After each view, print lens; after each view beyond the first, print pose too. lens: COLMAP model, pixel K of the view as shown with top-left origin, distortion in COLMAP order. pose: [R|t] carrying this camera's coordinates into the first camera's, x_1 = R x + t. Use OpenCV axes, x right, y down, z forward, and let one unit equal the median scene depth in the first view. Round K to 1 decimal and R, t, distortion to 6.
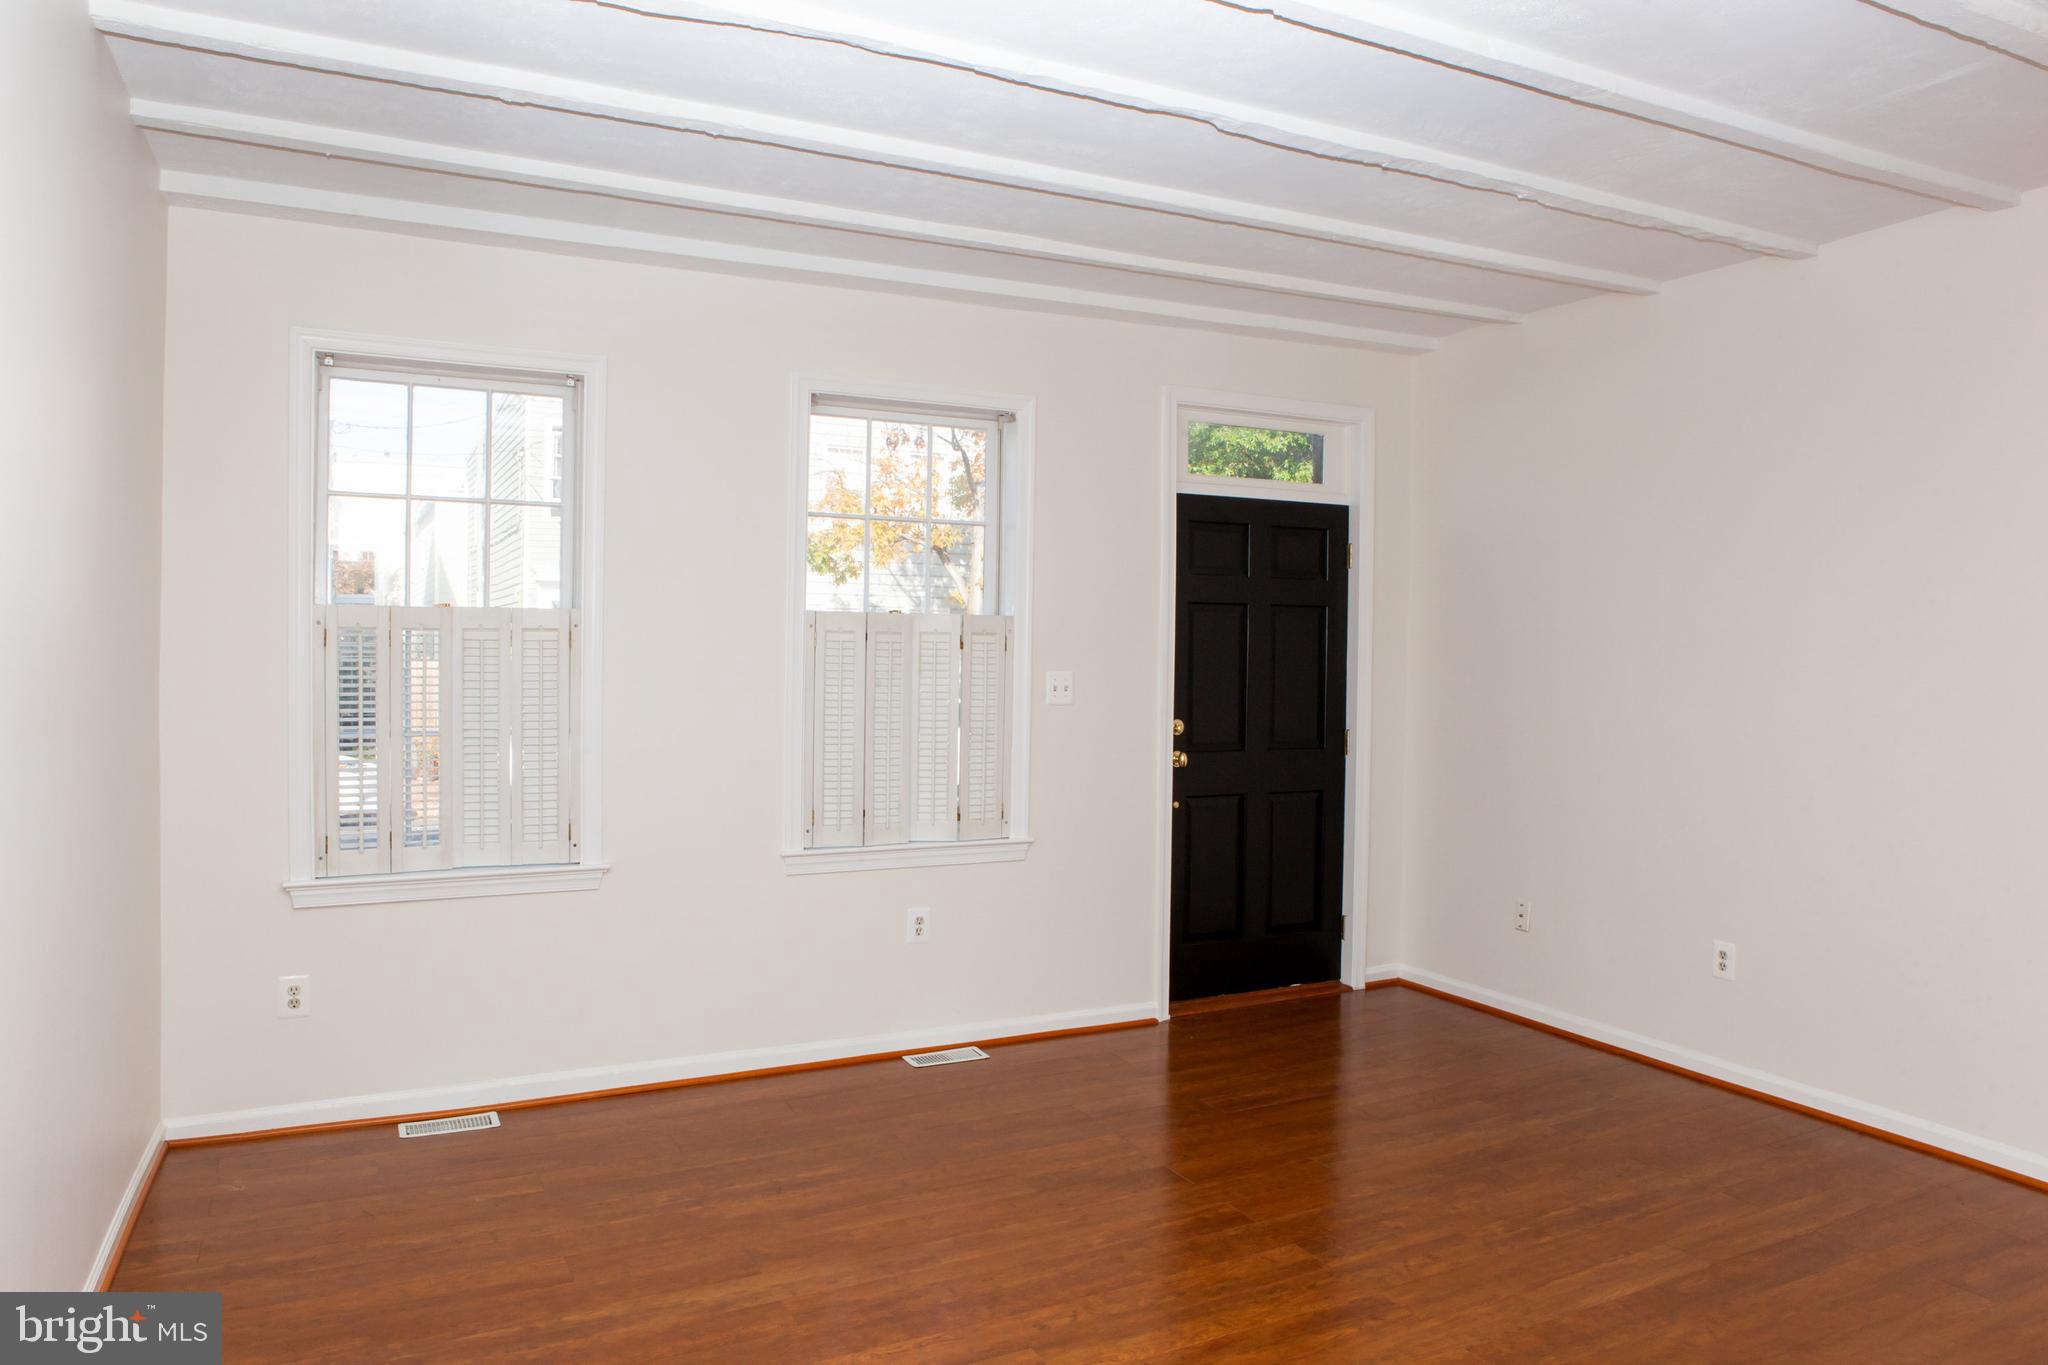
lens RADIAL K [[1403.8, 0, 1024.0], [0, 1403.8, 682.5], [0, 0, 1]] dist [-0.105508, 0.076047]
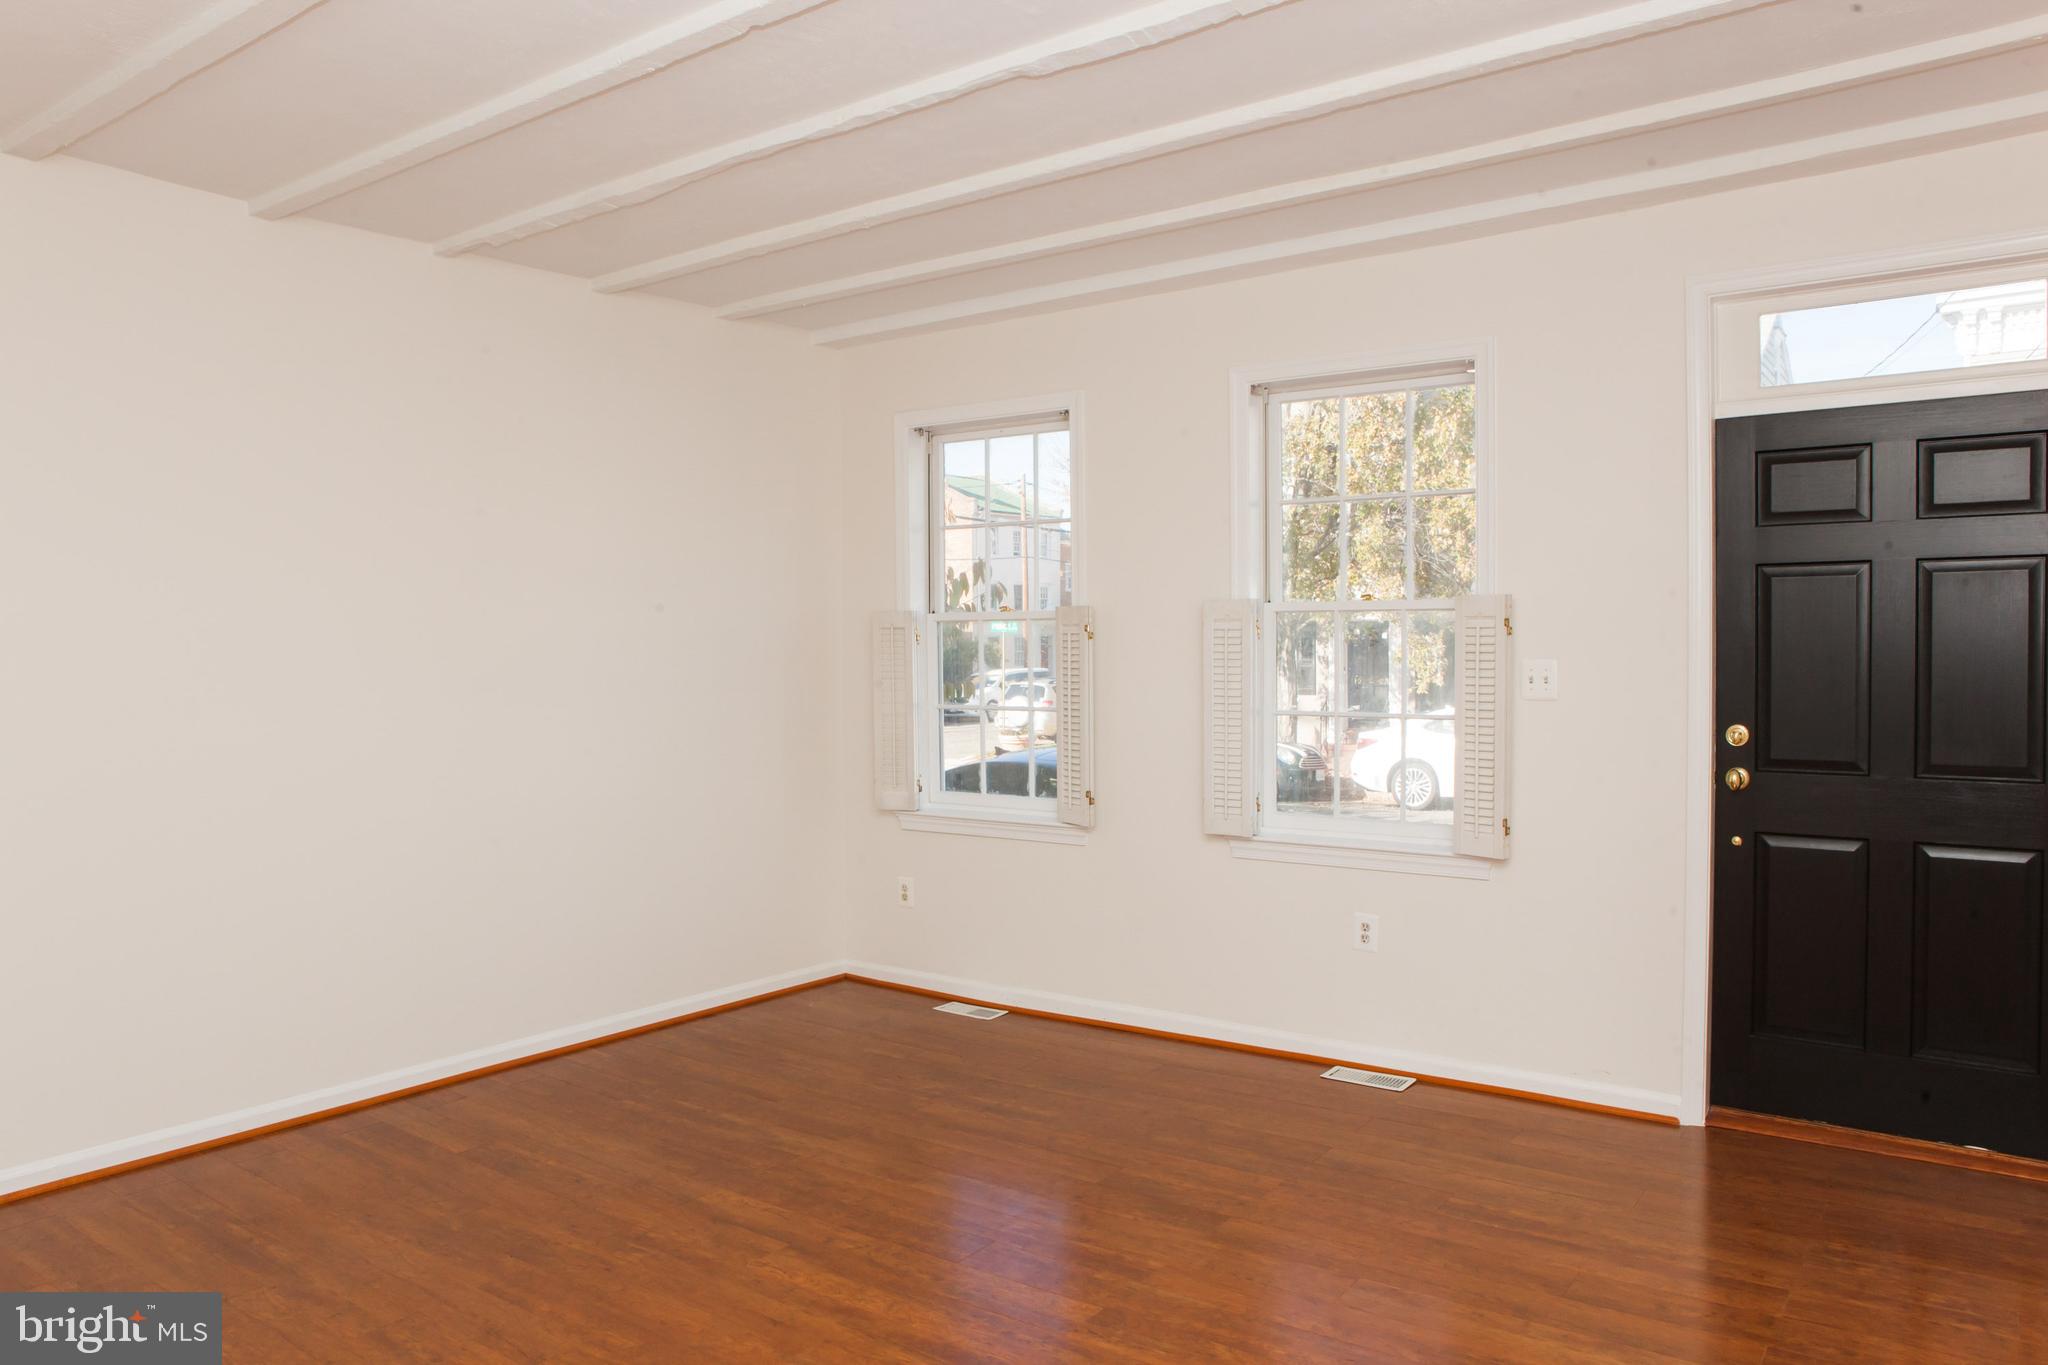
lens RADIAL K [[1403.8, 0, 1024.0], [0, 1403.8, 682.5], [0, 0, 1]] dist [-0.105508, 0.076047]
pose [[0.443253, 0.011593, -0.896322, 0.772712], [-0.008795, 0.999924, 0.008584, 0.002075], [0.896354, 0.004078, 0.443321, 0.457335]]
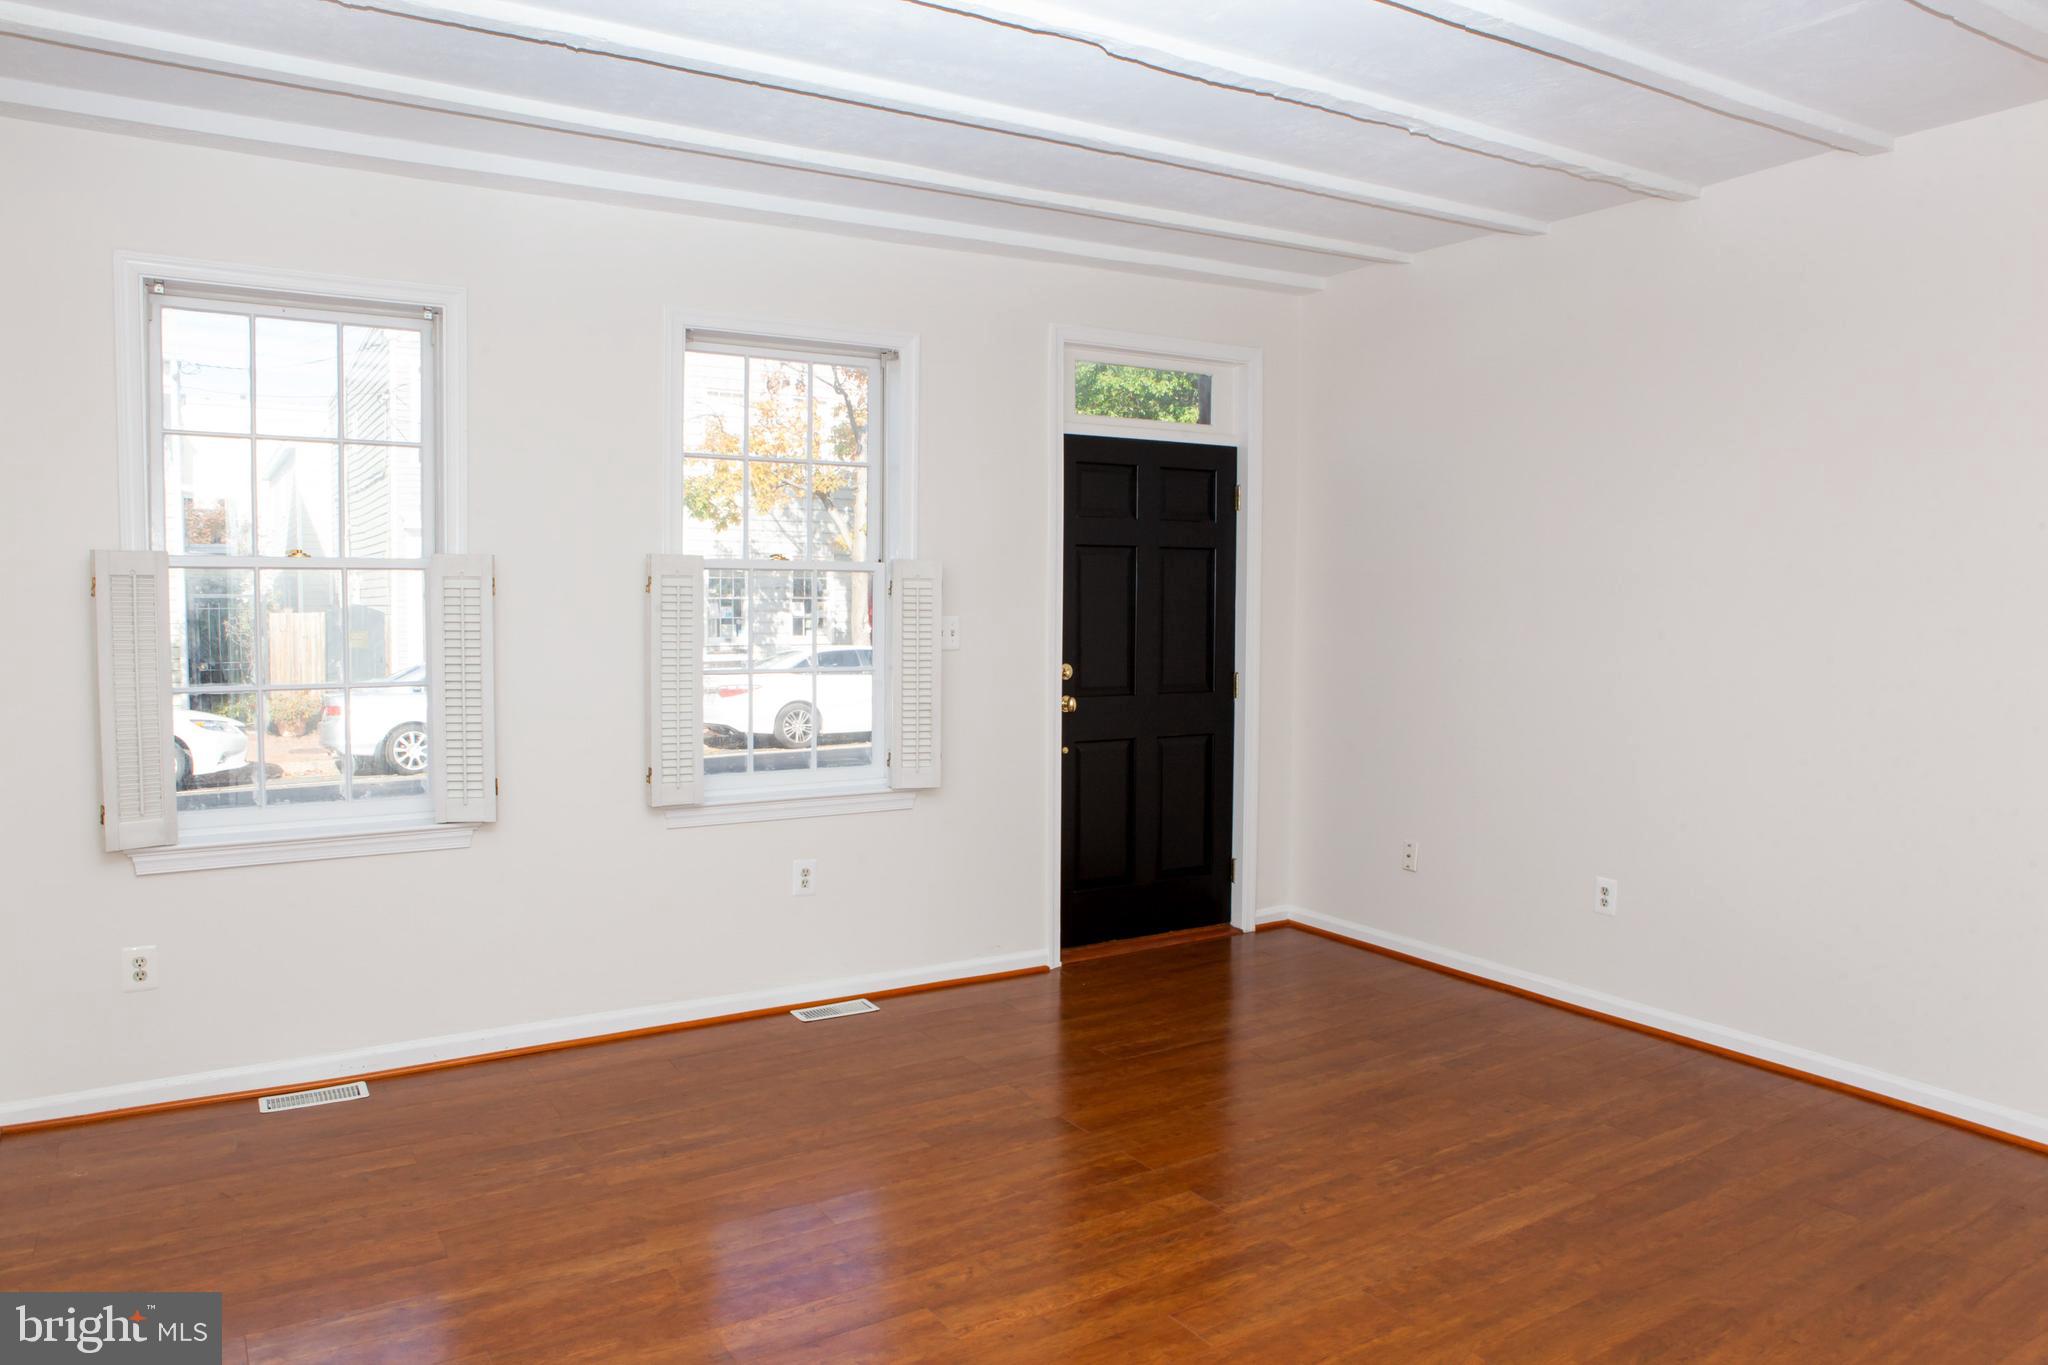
lens RADIAL K [[1403.8, 0, 1024.0], [0, 1403.8, 682.5], [0, 0, 1]] dist [-0.105508, 0.076047]
pose [[0.996674, -0.011161, 0.080729, 0.000025], [0.008076, 0.999228, 0.038434, 0.001637], [-0.081095, -0.037655, 0.995995, 0.024068]]
